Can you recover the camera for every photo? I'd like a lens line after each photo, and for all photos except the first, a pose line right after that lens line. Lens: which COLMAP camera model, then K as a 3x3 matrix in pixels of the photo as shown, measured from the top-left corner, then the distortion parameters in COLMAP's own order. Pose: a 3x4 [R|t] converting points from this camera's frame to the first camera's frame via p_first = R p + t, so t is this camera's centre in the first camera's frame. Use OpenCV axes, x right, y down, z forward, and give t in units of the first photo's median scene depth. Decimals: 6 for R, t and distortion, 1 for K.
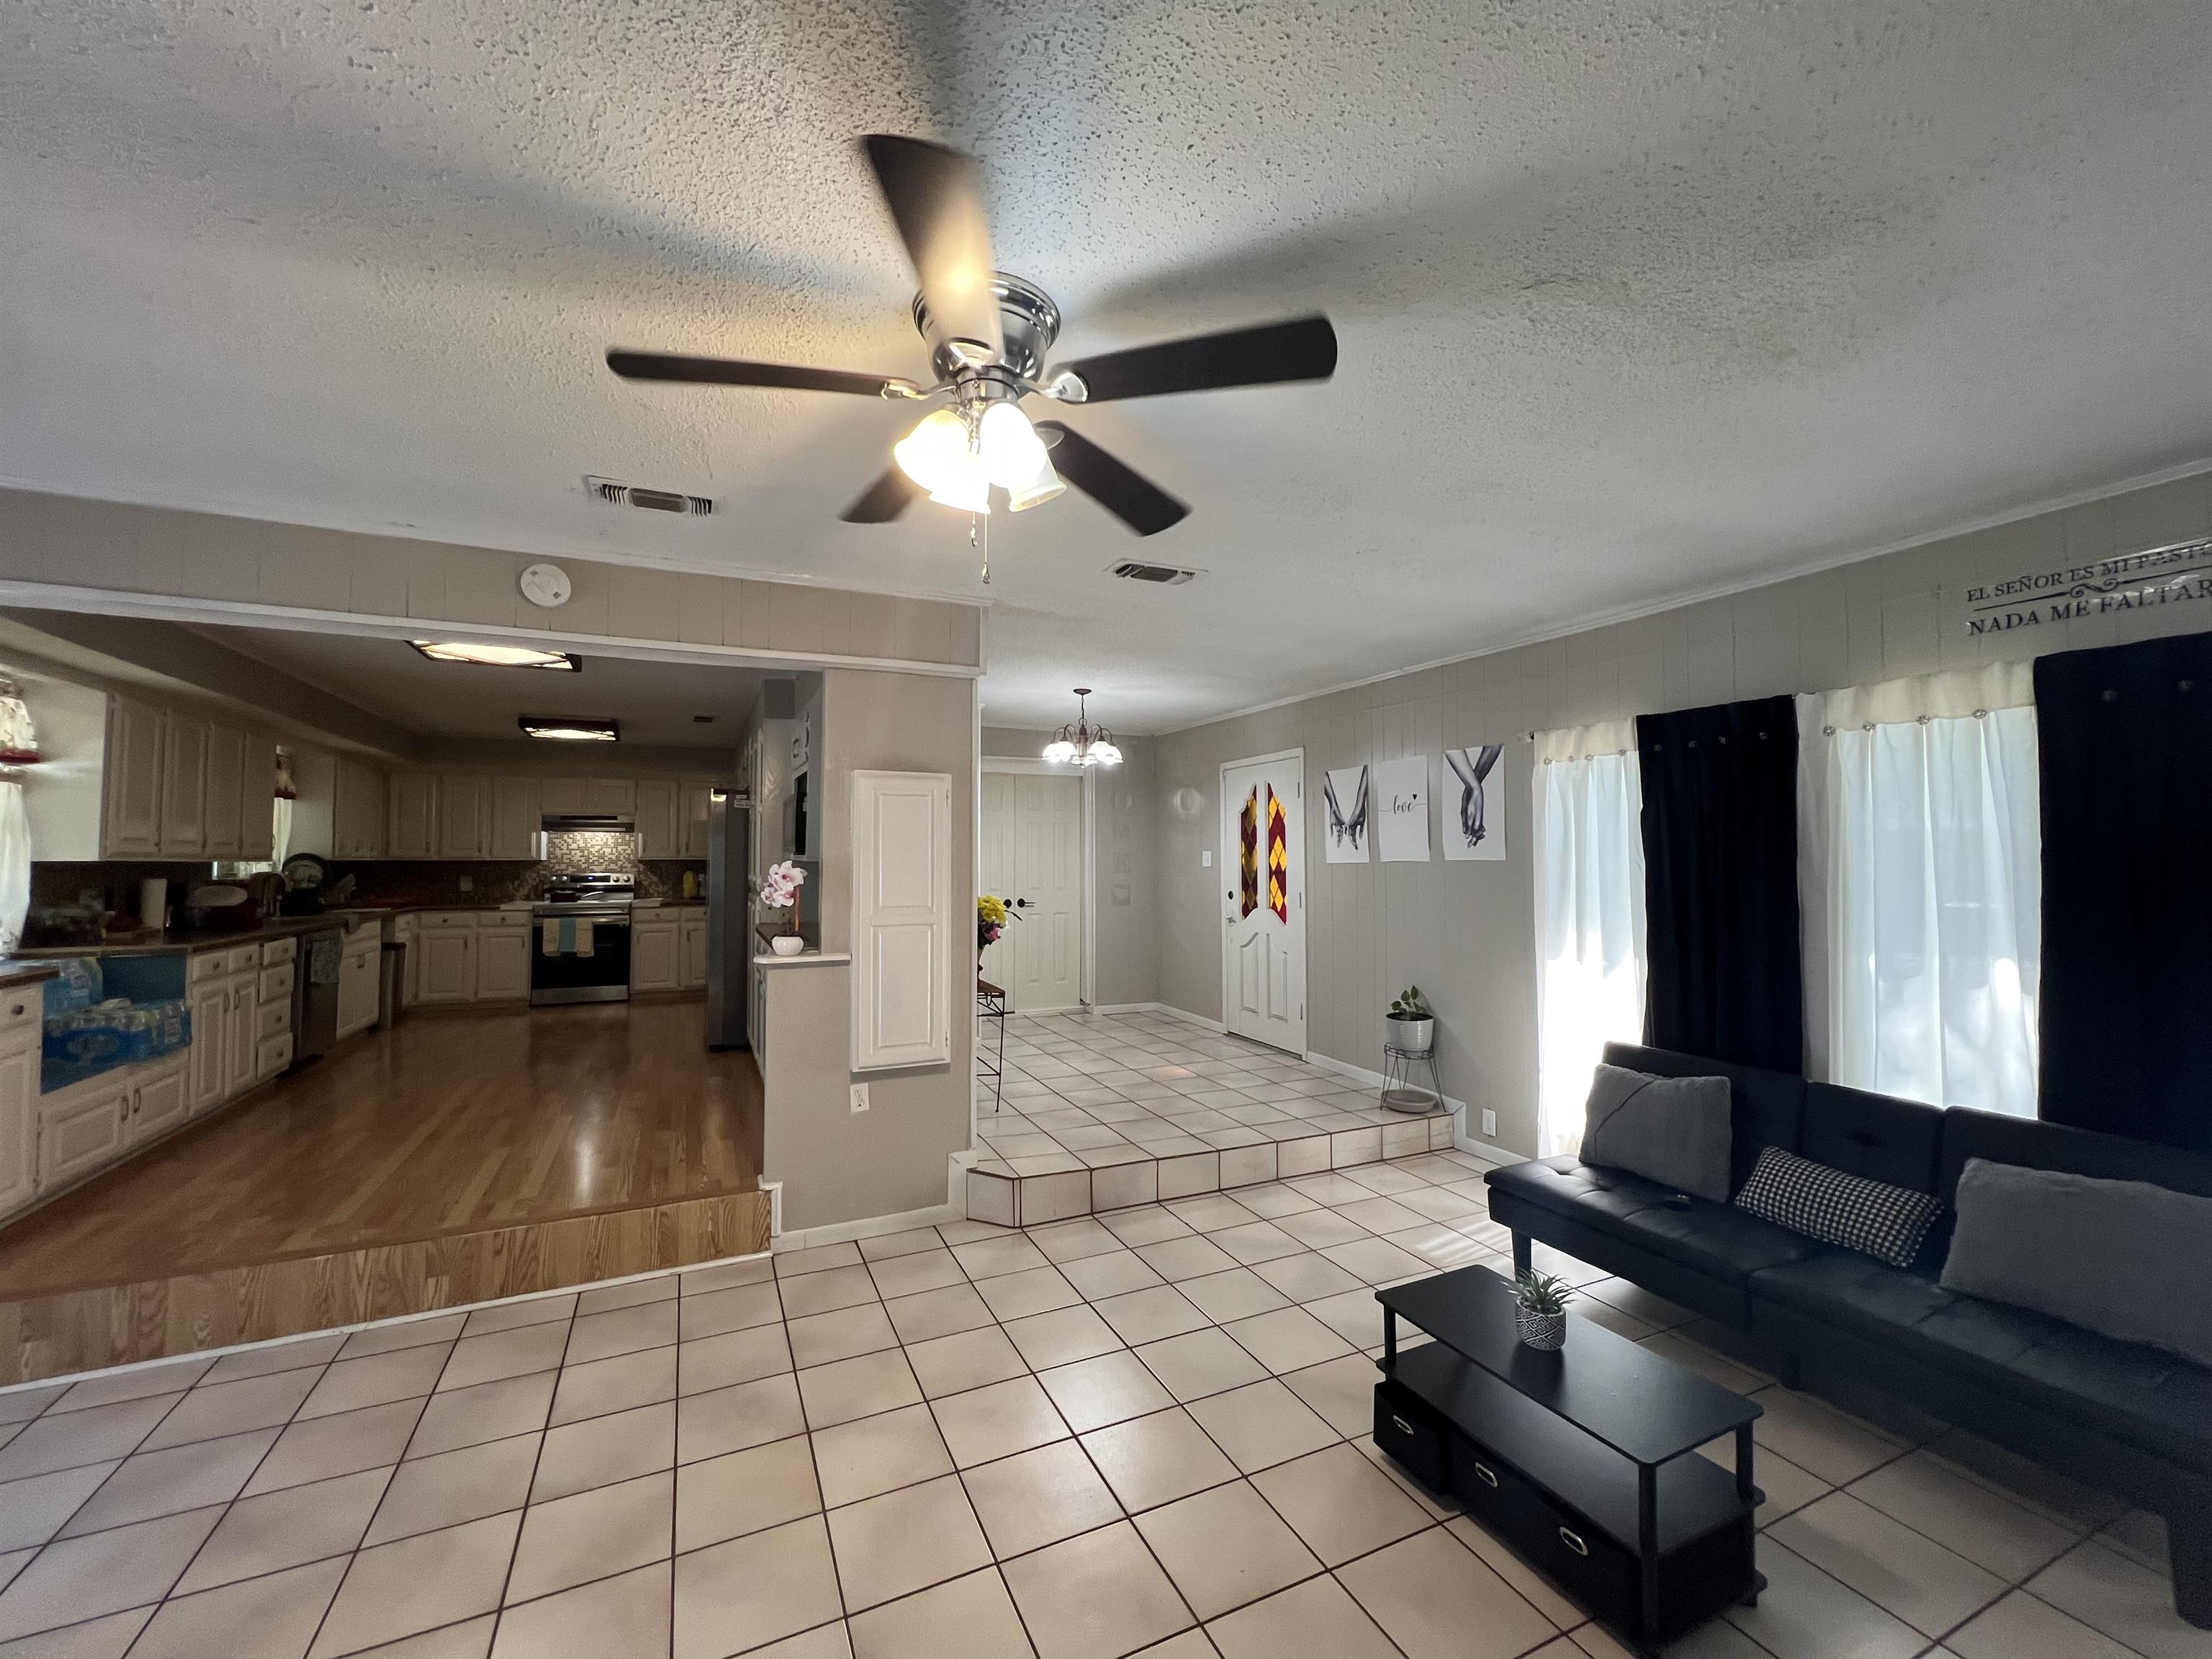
lens RADIAL K [[889.0, 0, 1098.5], [0, 889.0, 827.6], [0, 0, 1]] dist [-0.003443, 0.001079]
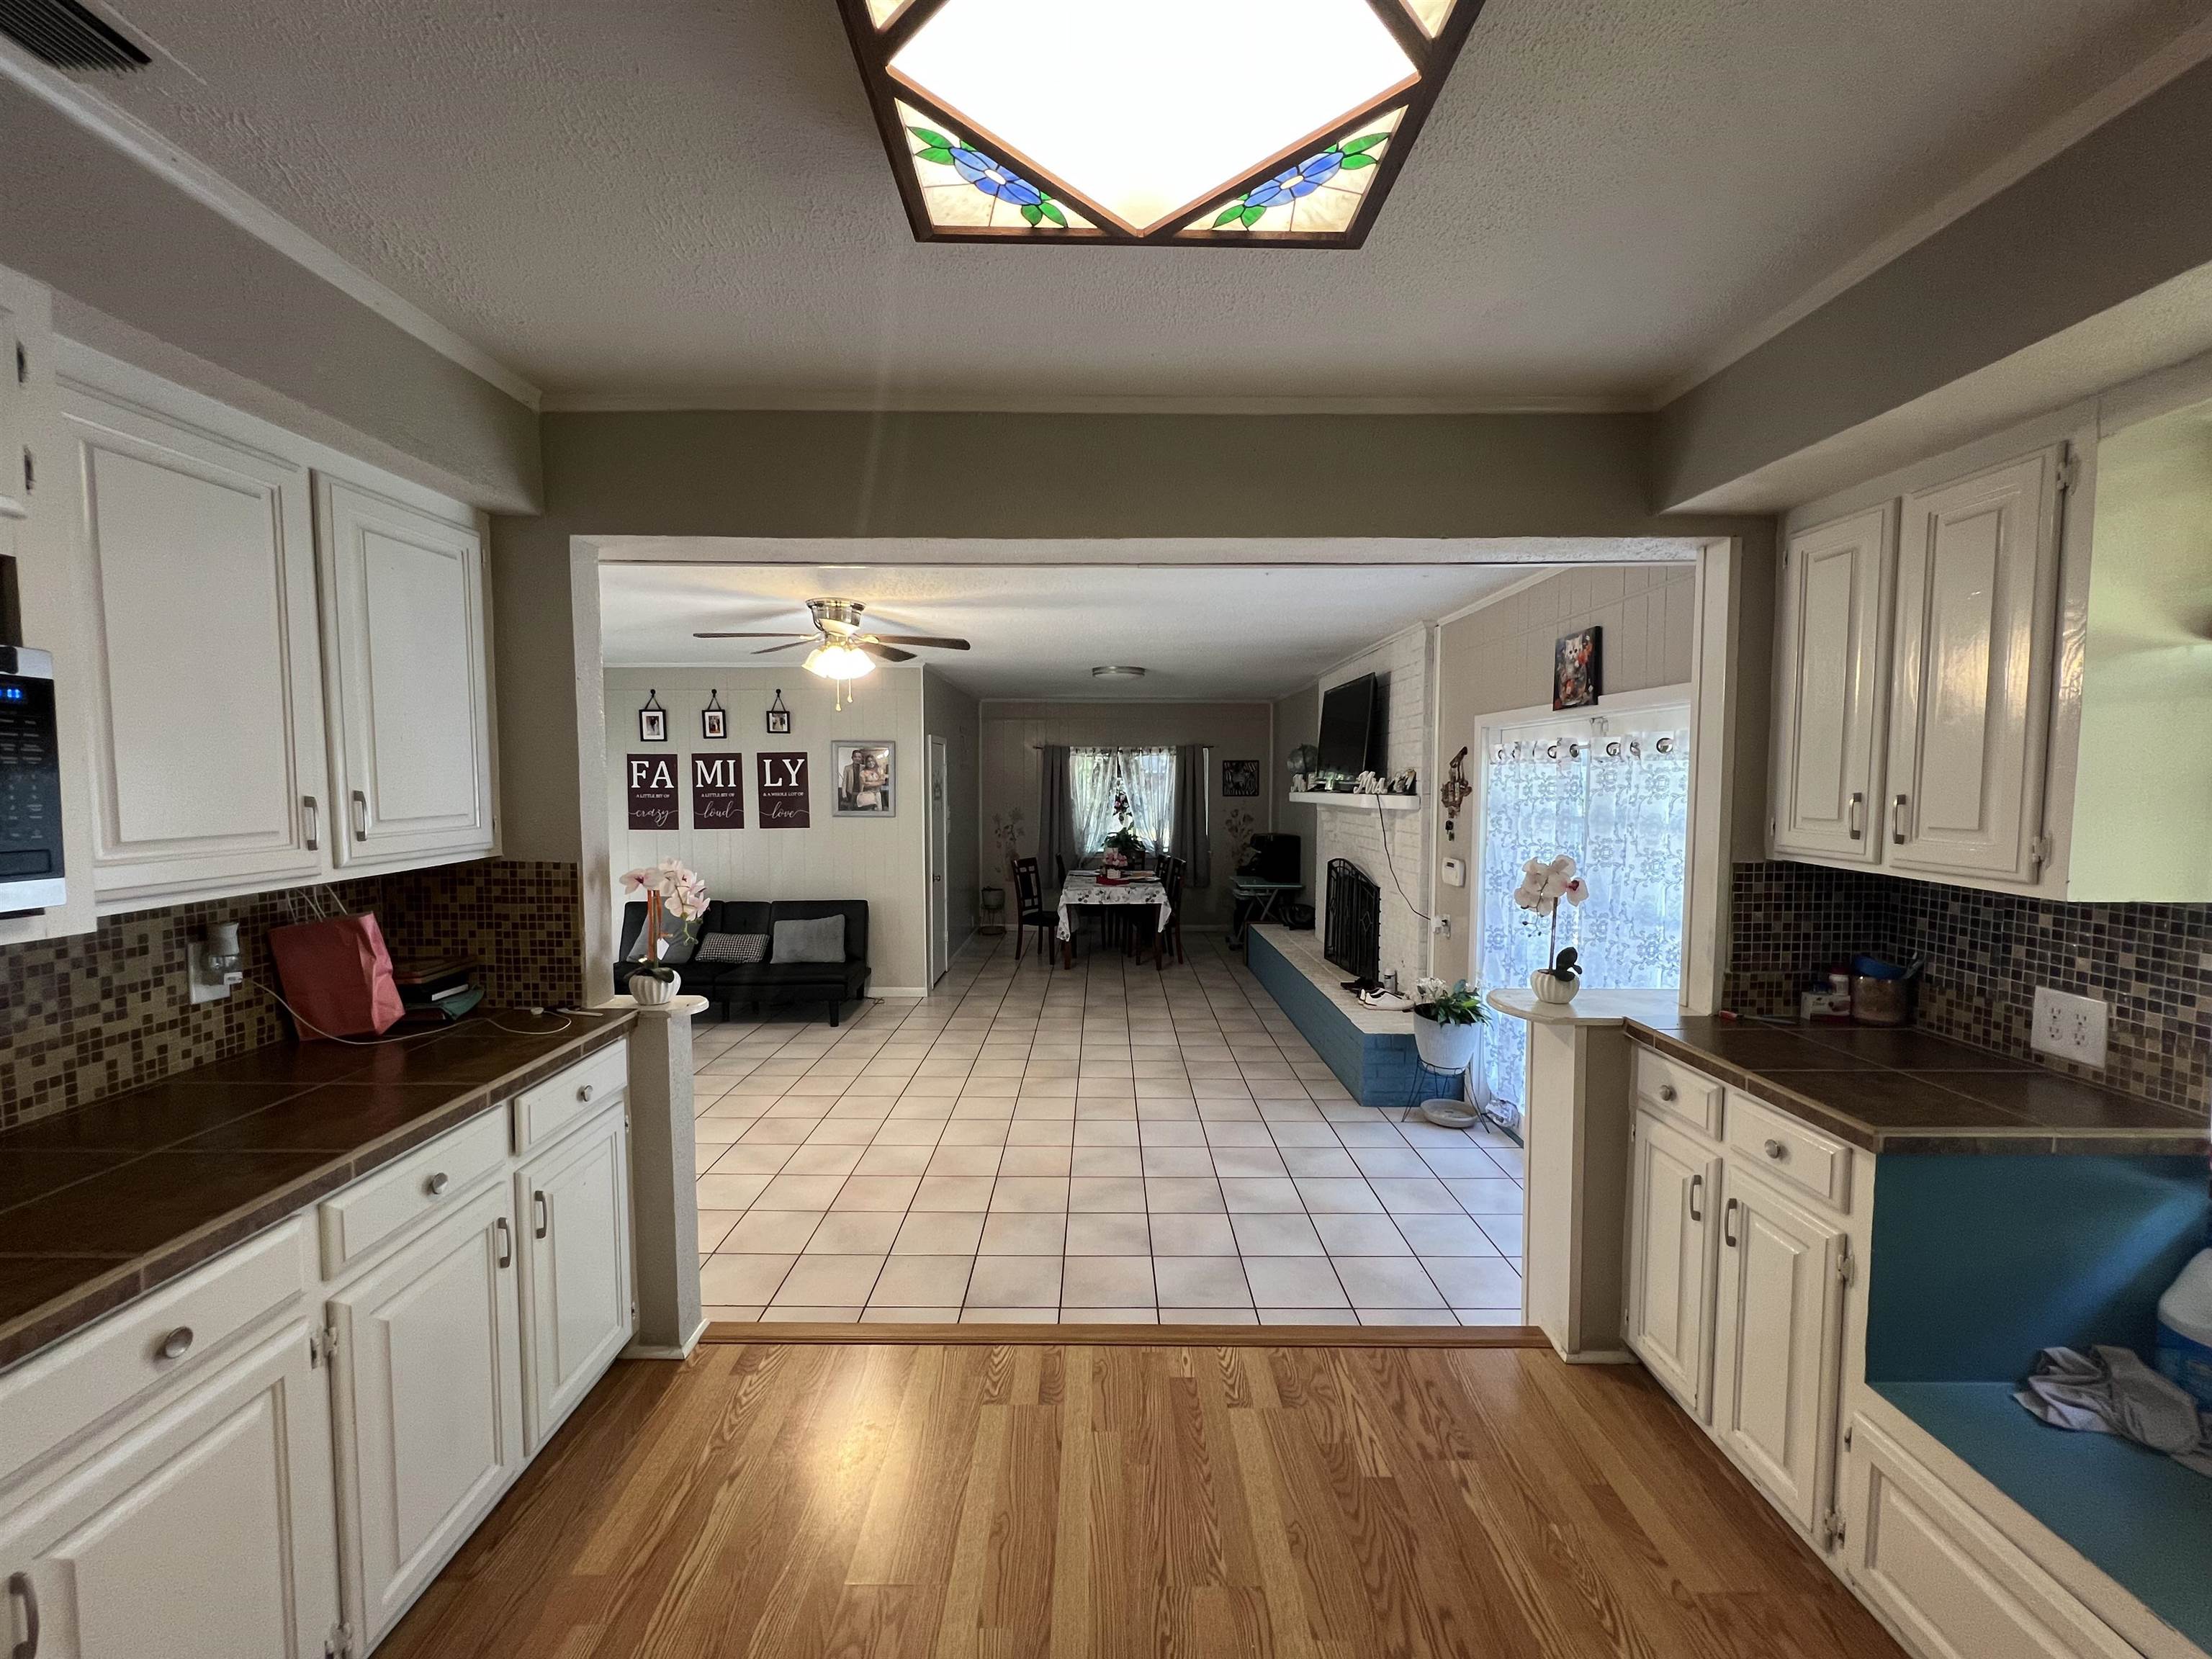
lens RADIAL K [[889.0, 0, 1097.2], [0, 889.0, 825.2], [0, 0, 1]] dist [-0.003443, 0.001079]
pose [[-0.905491, -0.021998, 0.423795, -0.730954], [-0.014726, 0.999683, 0.020426, -0.002886], [-0.424110, 0.012255, -0.905528, 1.159009]]
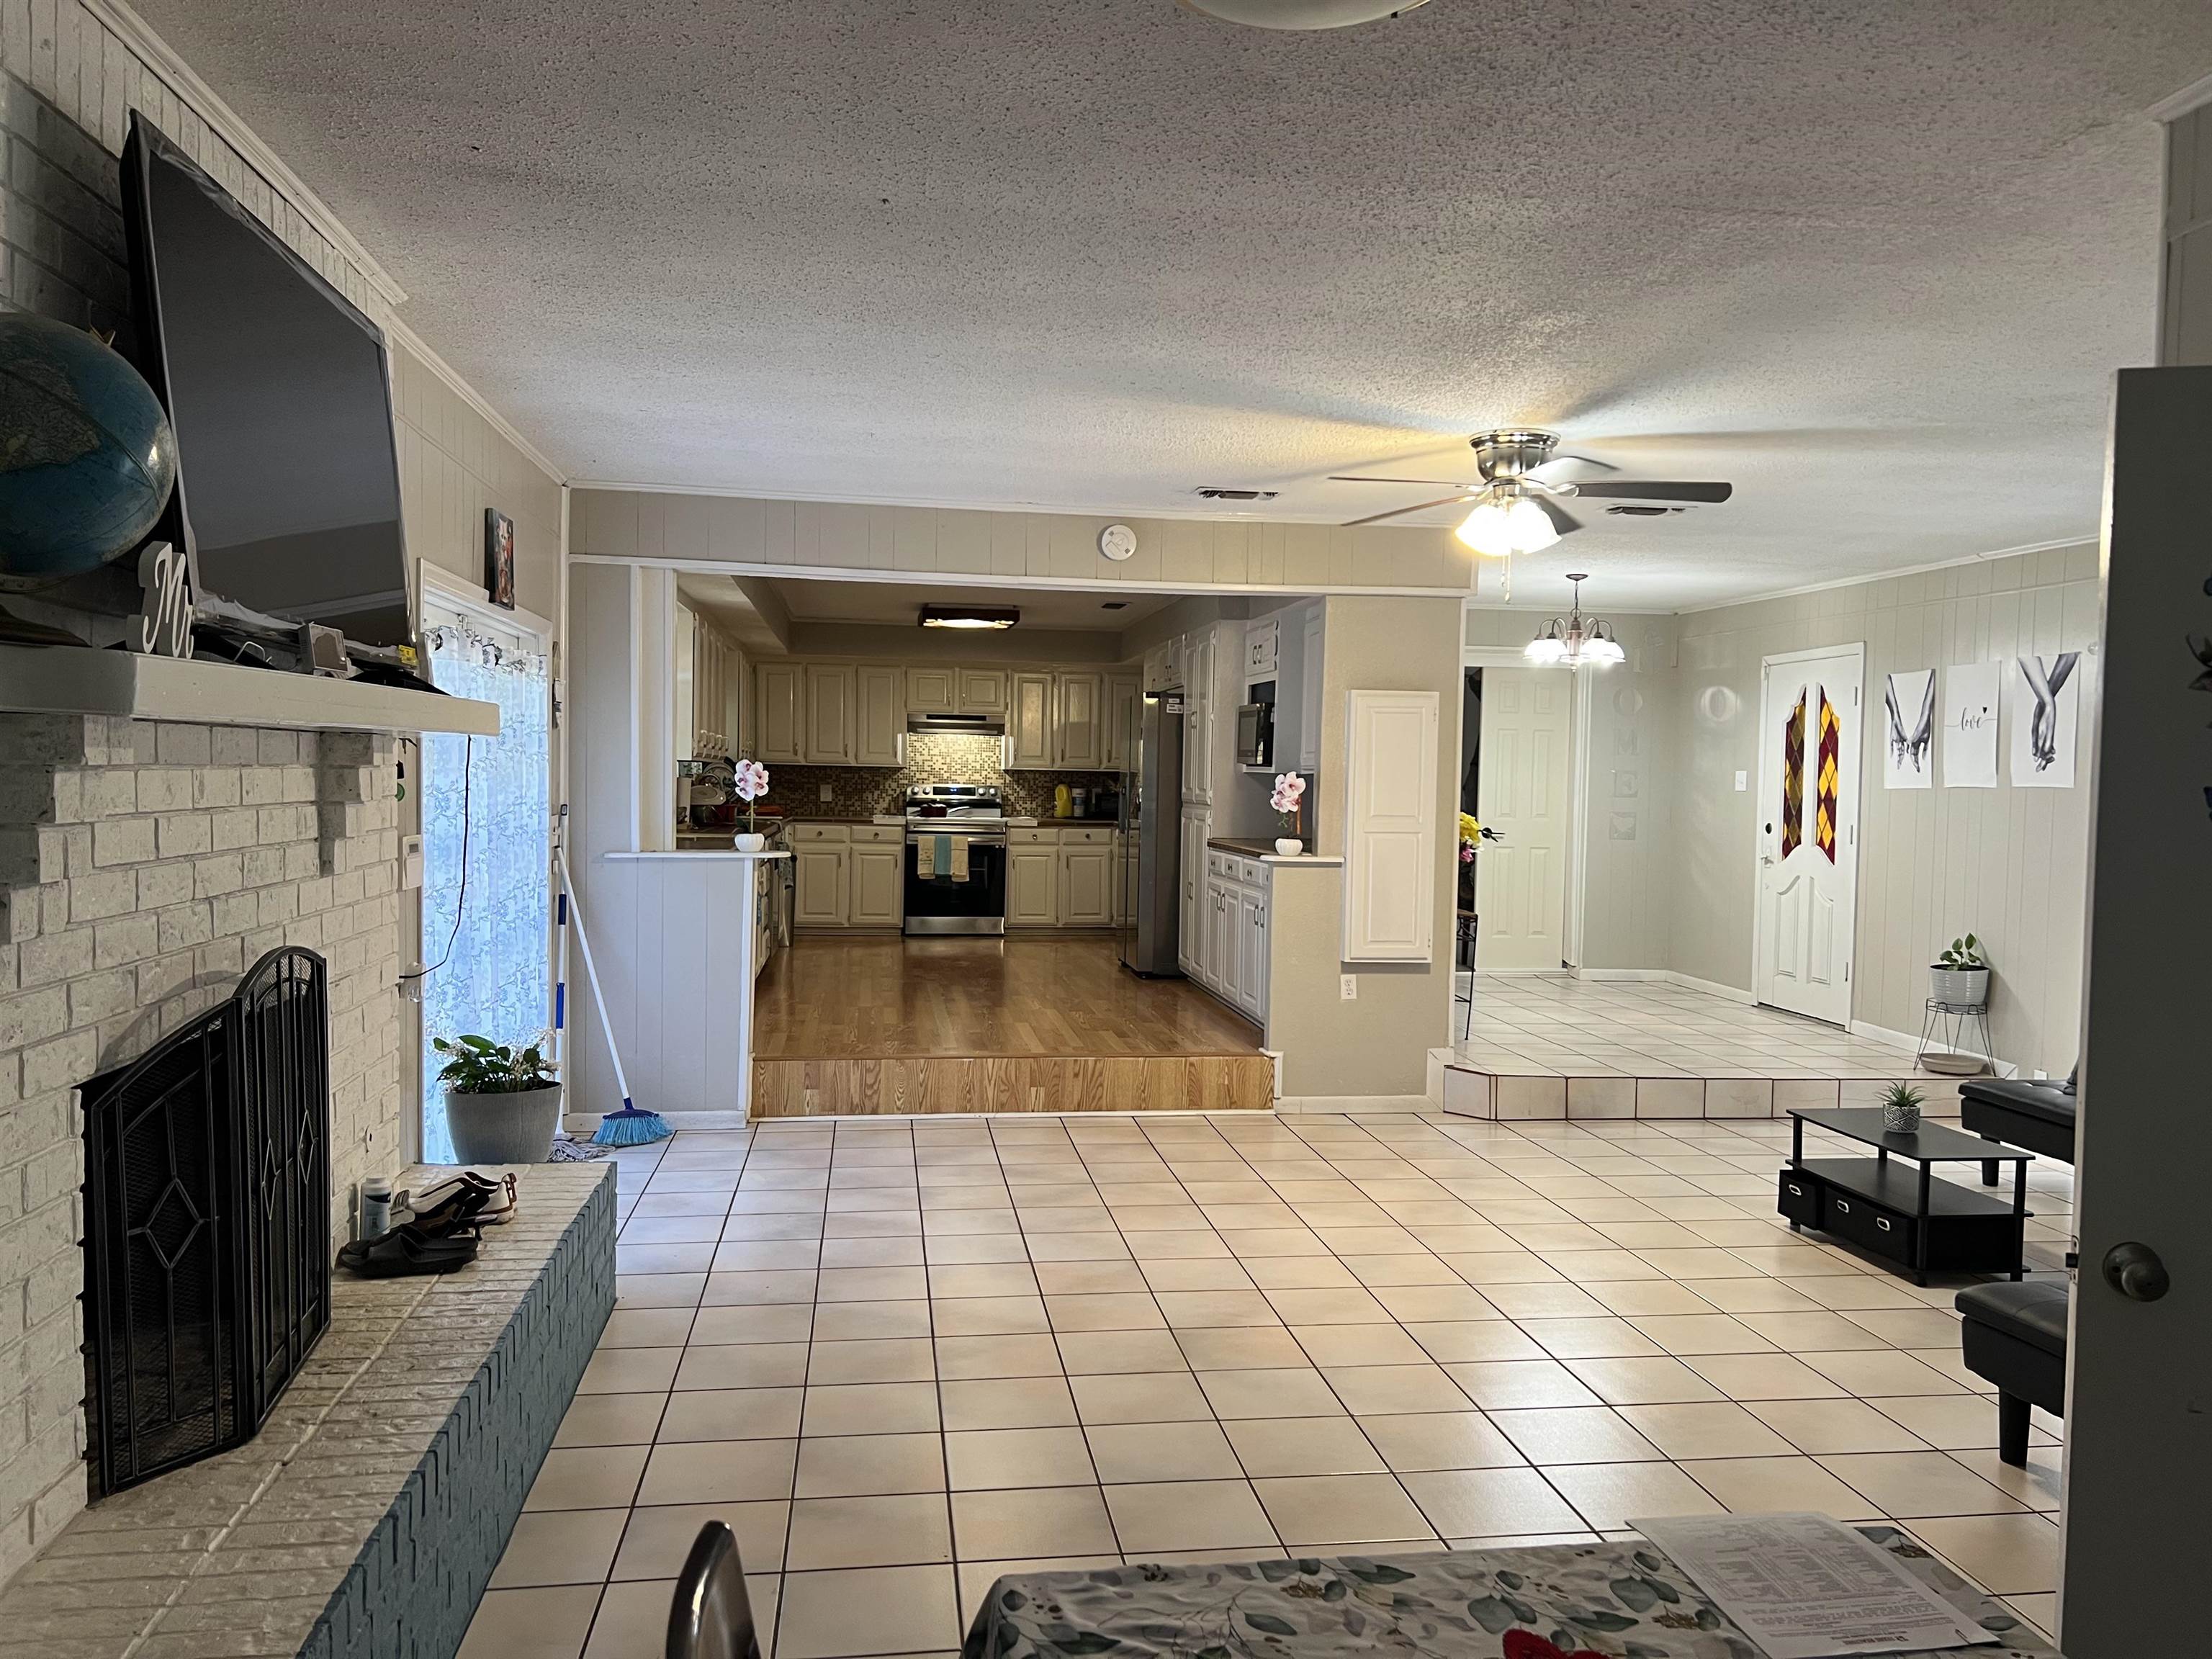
lens RADIAL K [[1666.0, 0, 1116.2], [0, 1666.0, 838.2], [0, 0, 1]] dist [0.055030, -0.055522]
pose [[0.958383, 0.031219, -0.283773, 0.029100], [-0.011329, 0.997379, 0.071462, -0.021098], [0.285261, -0.065273, 0.956225, -0.856313]]
